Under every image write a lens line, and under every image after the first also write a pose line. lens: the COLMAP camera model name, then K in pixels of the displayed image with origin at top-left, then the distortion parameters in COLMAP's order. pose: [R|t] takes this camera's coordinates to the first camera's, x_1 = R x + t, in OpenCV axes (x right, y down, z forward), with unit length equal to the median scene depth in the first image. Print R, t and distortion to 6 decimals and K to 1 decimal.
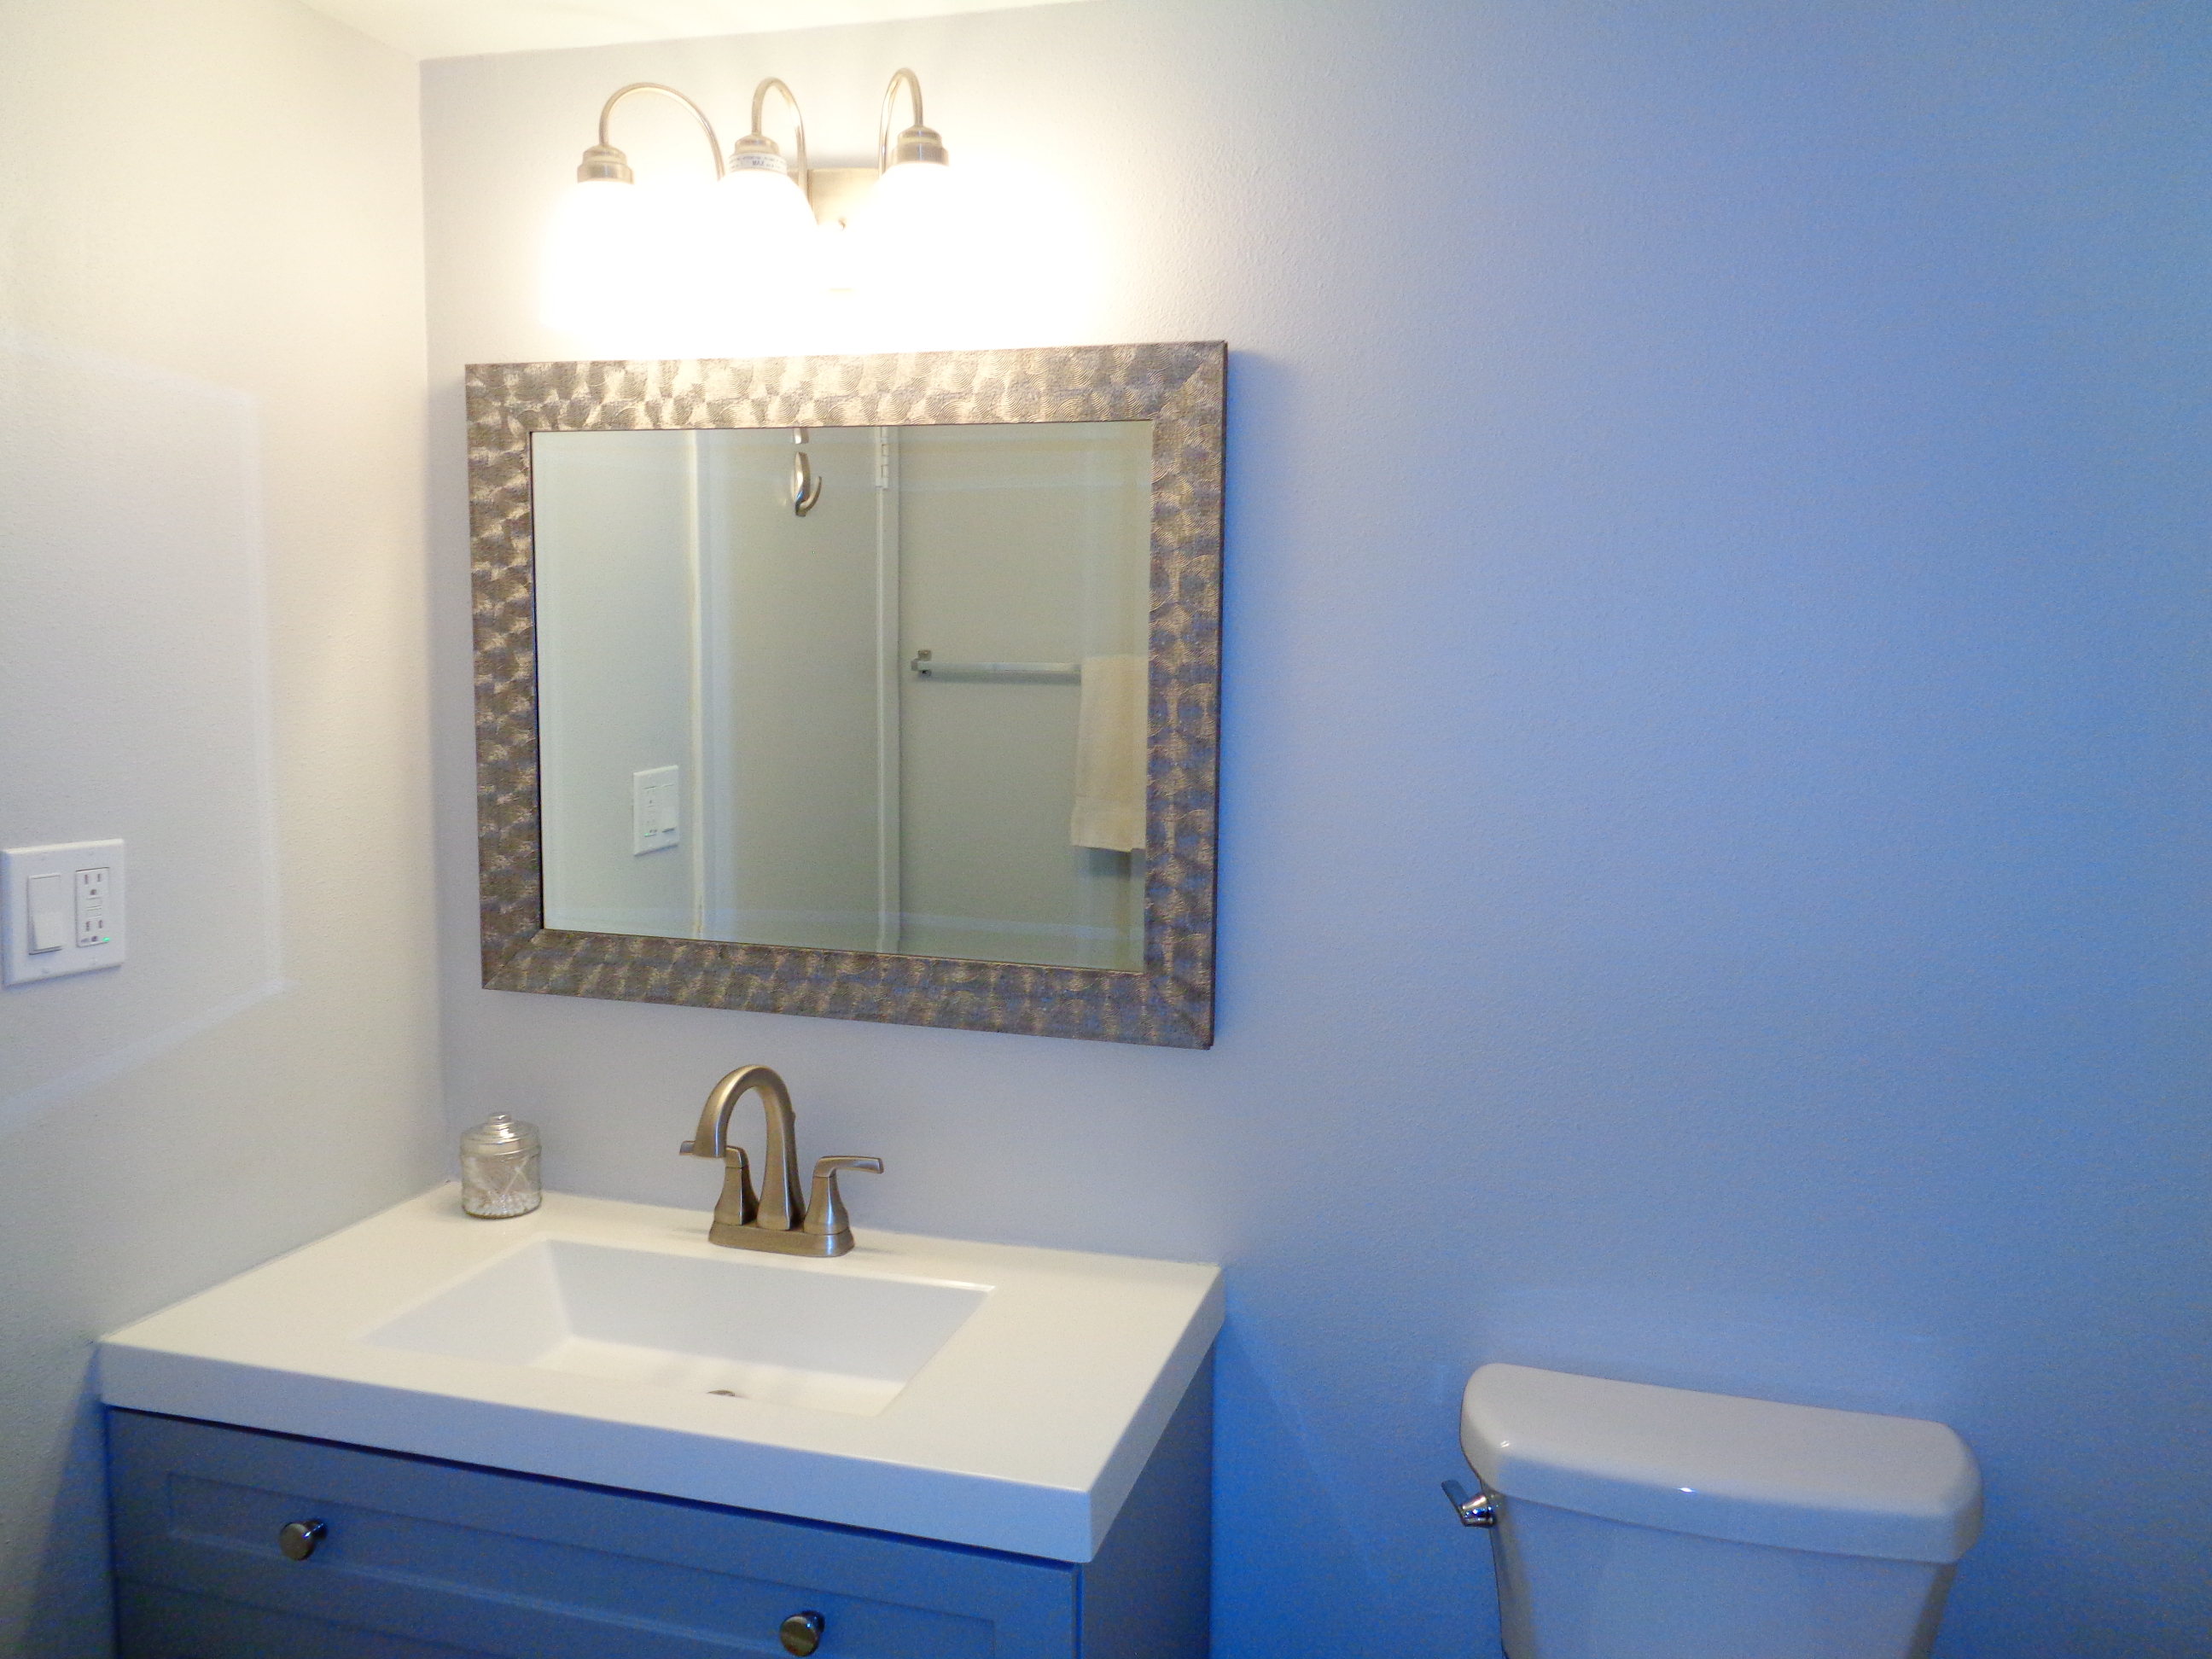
lens RADIAL K [[1702.7, 0, 1095.2], [0, 1702.7, 826.3], [0, 0, 1]] dist [0.038728, -0.001456]
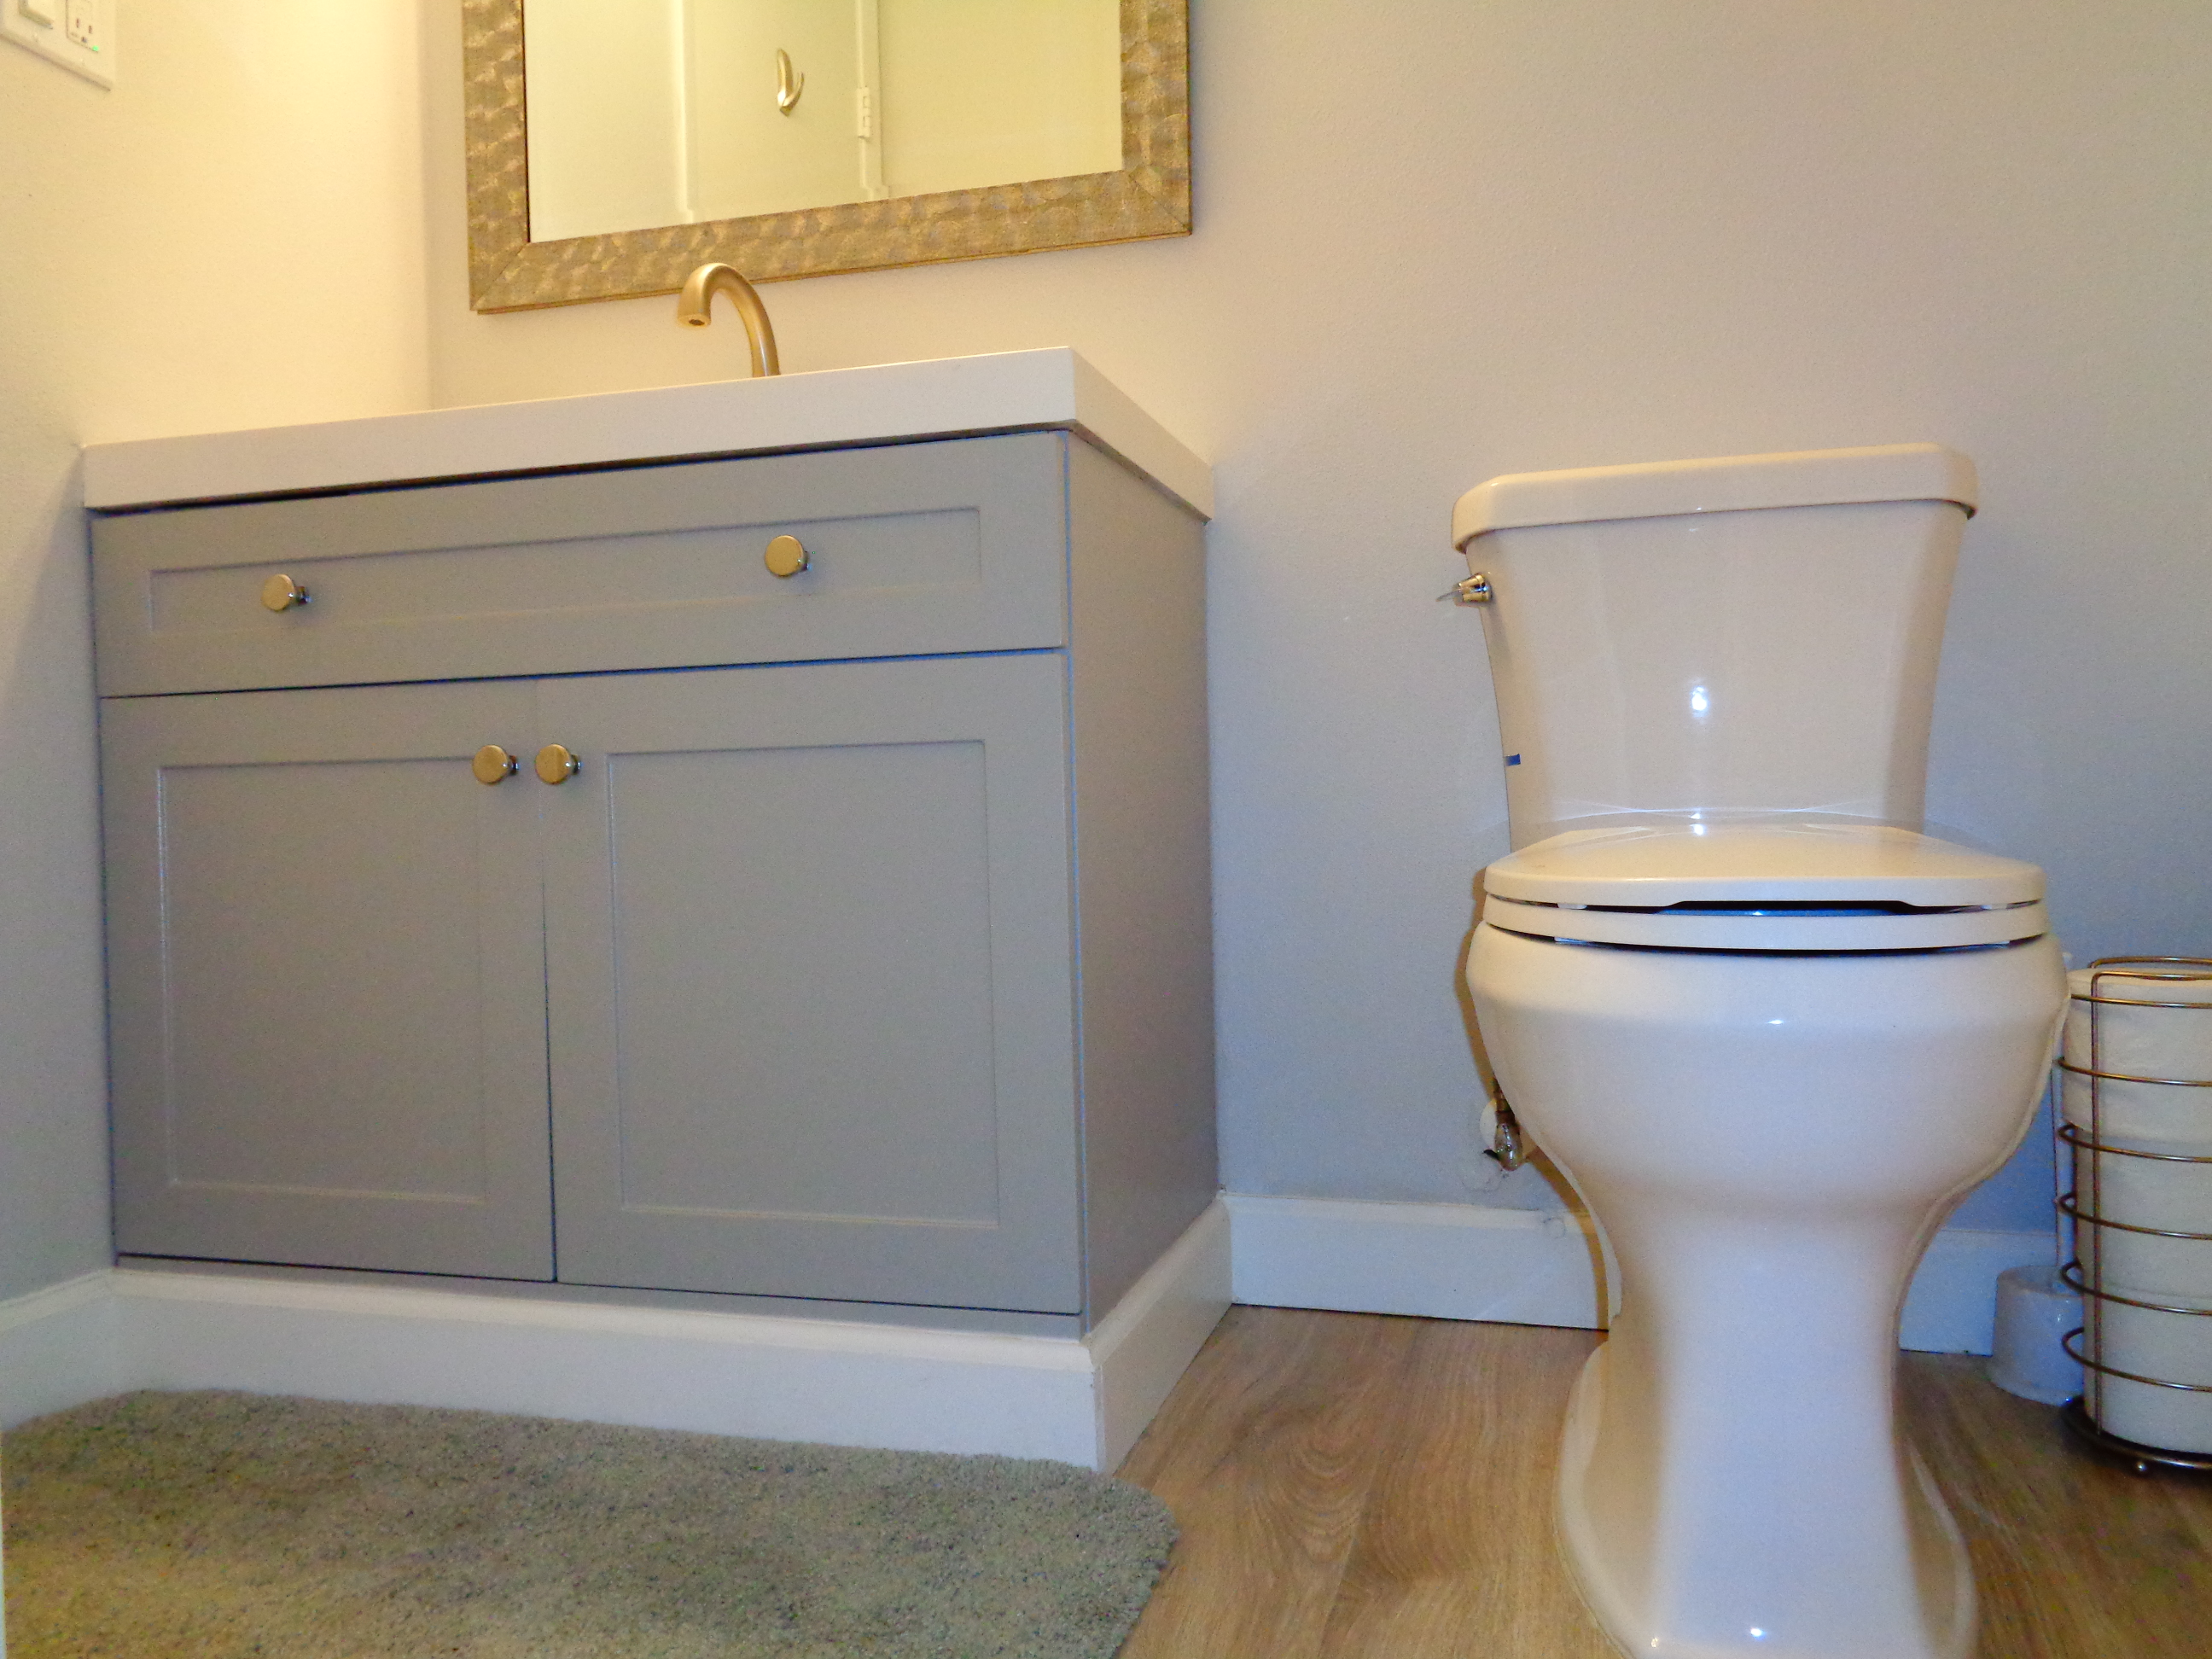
lens RADIAL K [[1649.2, 0, 1108.7], [0, 1649.2, 825.0], [0, 0, 1]] dist [0.004084, 0.000313]
pose [[0.999403, -0.030449, 0.016345, -0.006590], [0.031796, 0.995459, -0.089728, 0.498592], [-0.013539, 0.090194, 0.995832, 0.051861]]
